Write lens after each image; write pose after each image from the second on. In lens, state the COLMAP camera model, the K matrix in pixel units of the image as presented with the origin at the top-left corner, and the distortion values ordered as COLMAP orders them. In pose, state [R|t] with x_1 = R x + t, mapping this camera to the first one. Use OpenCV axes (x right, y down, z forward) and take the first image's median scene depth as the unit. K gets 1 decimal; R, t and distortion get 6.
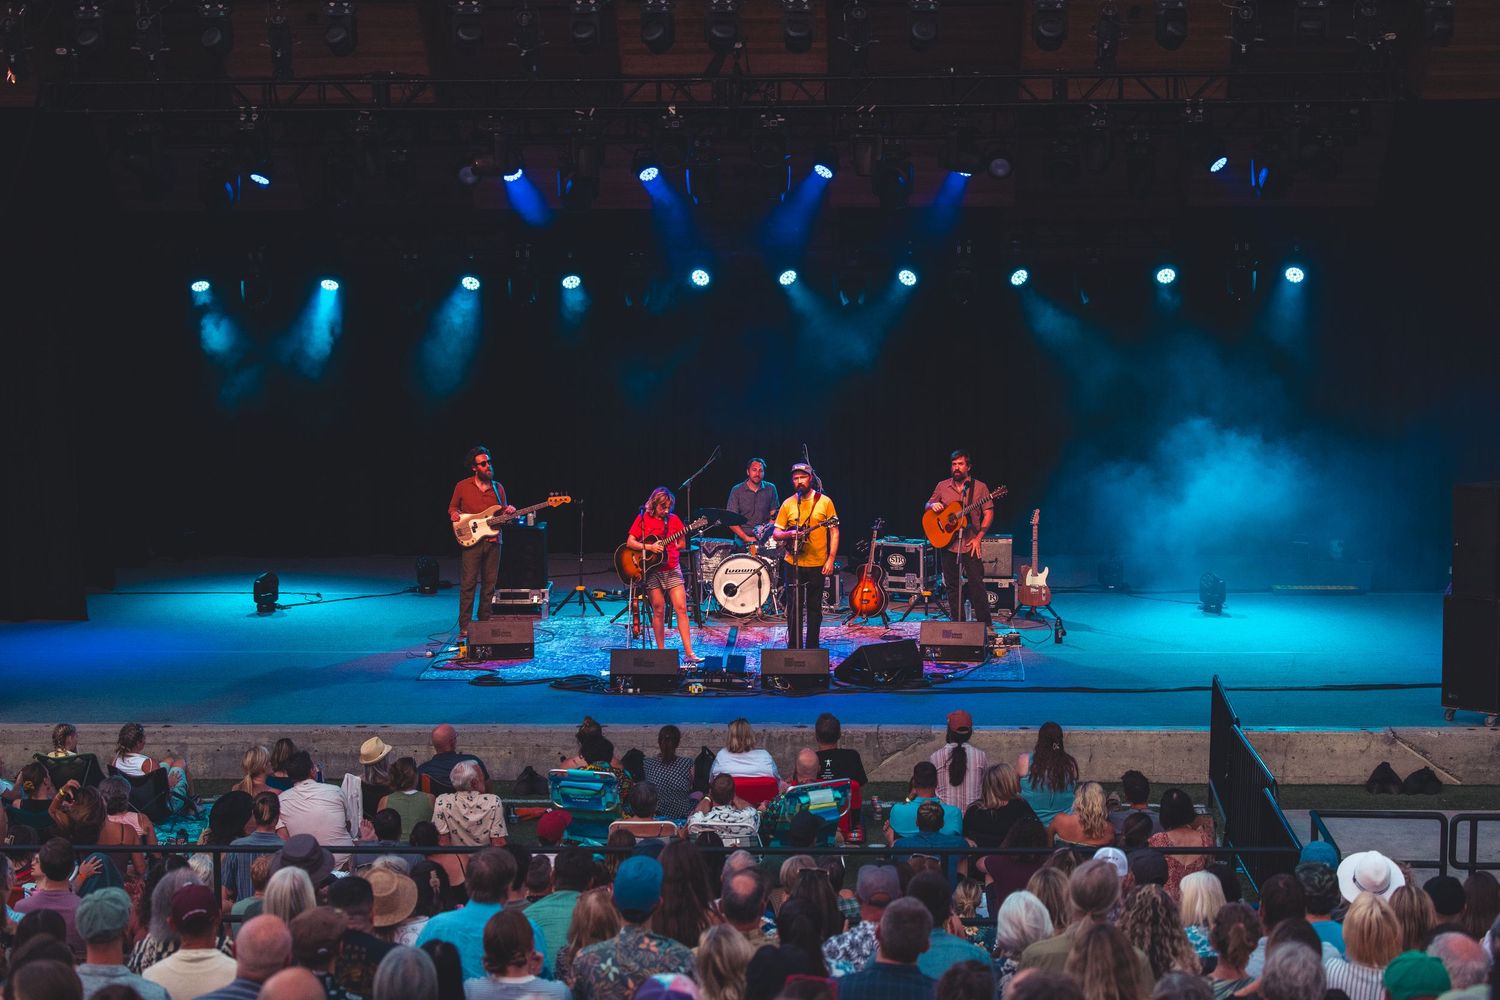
lens RADIAL K [[3498.2, 0, 728.7], [0, 3498.2, 500.6], [0, 0, 1]] dist [-0.019974, 0.063047]
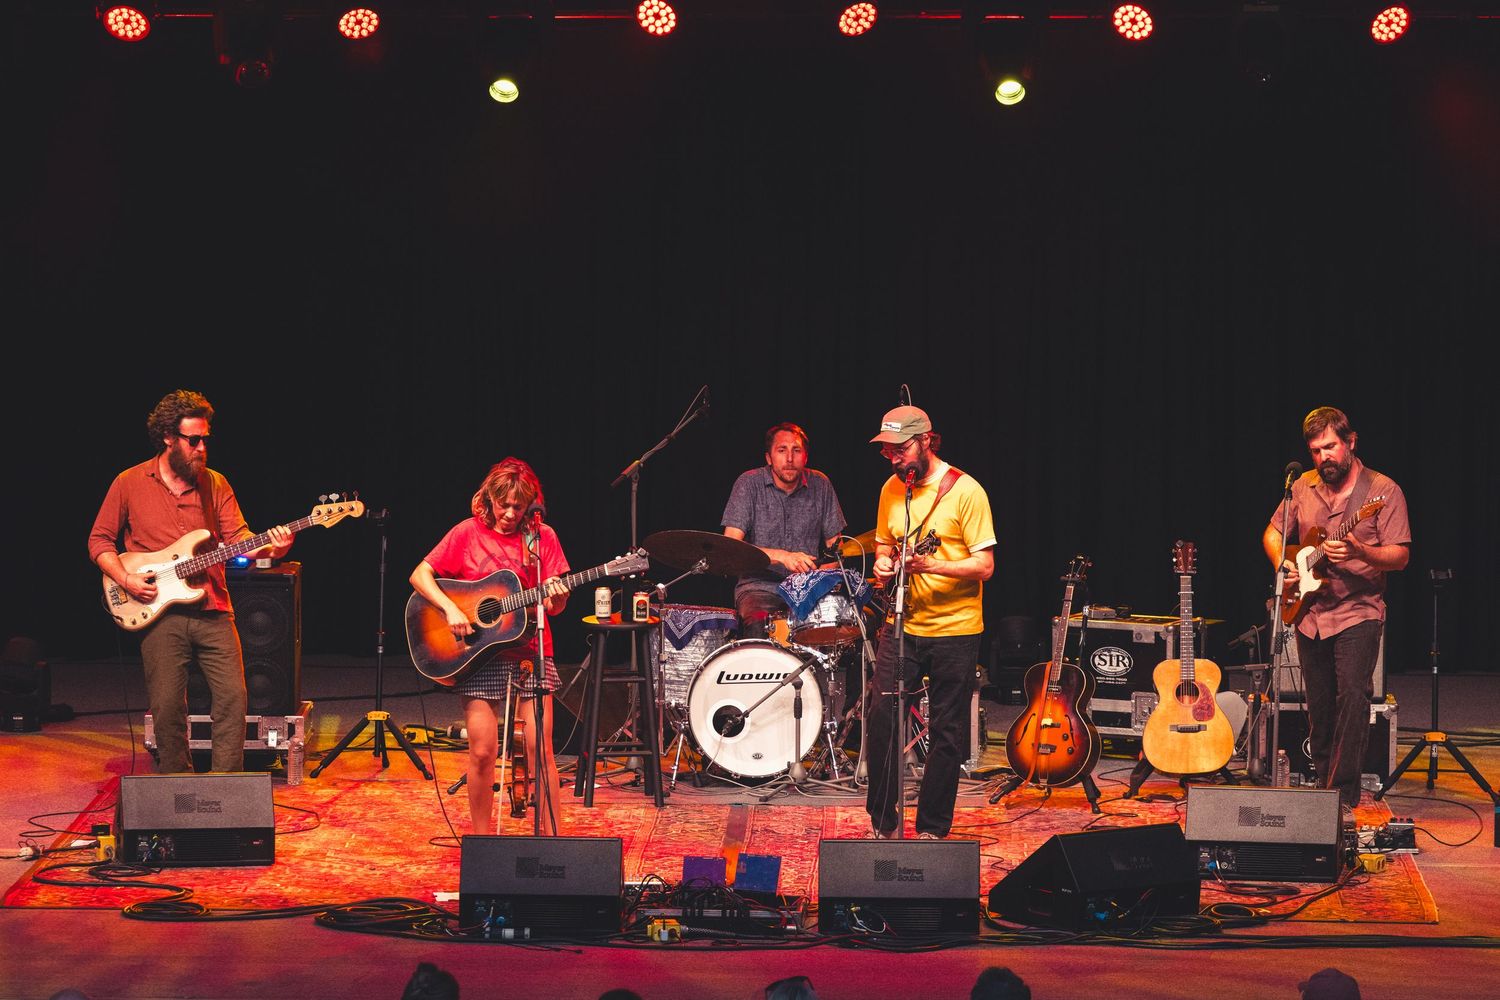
lens RADIAL K [[7317.3, 0, 750.0], [0, 7317.3, 500.0], [0, 0, 1]] dist [0.092038, -5.338883]
pose [[0.999774, 0.012365, 0.017271, -0.013006], [-0.011971, 0.999670, -0.022733, 0.019147], [-0.017547, 0.022521, 0.999592, 0.103933]]
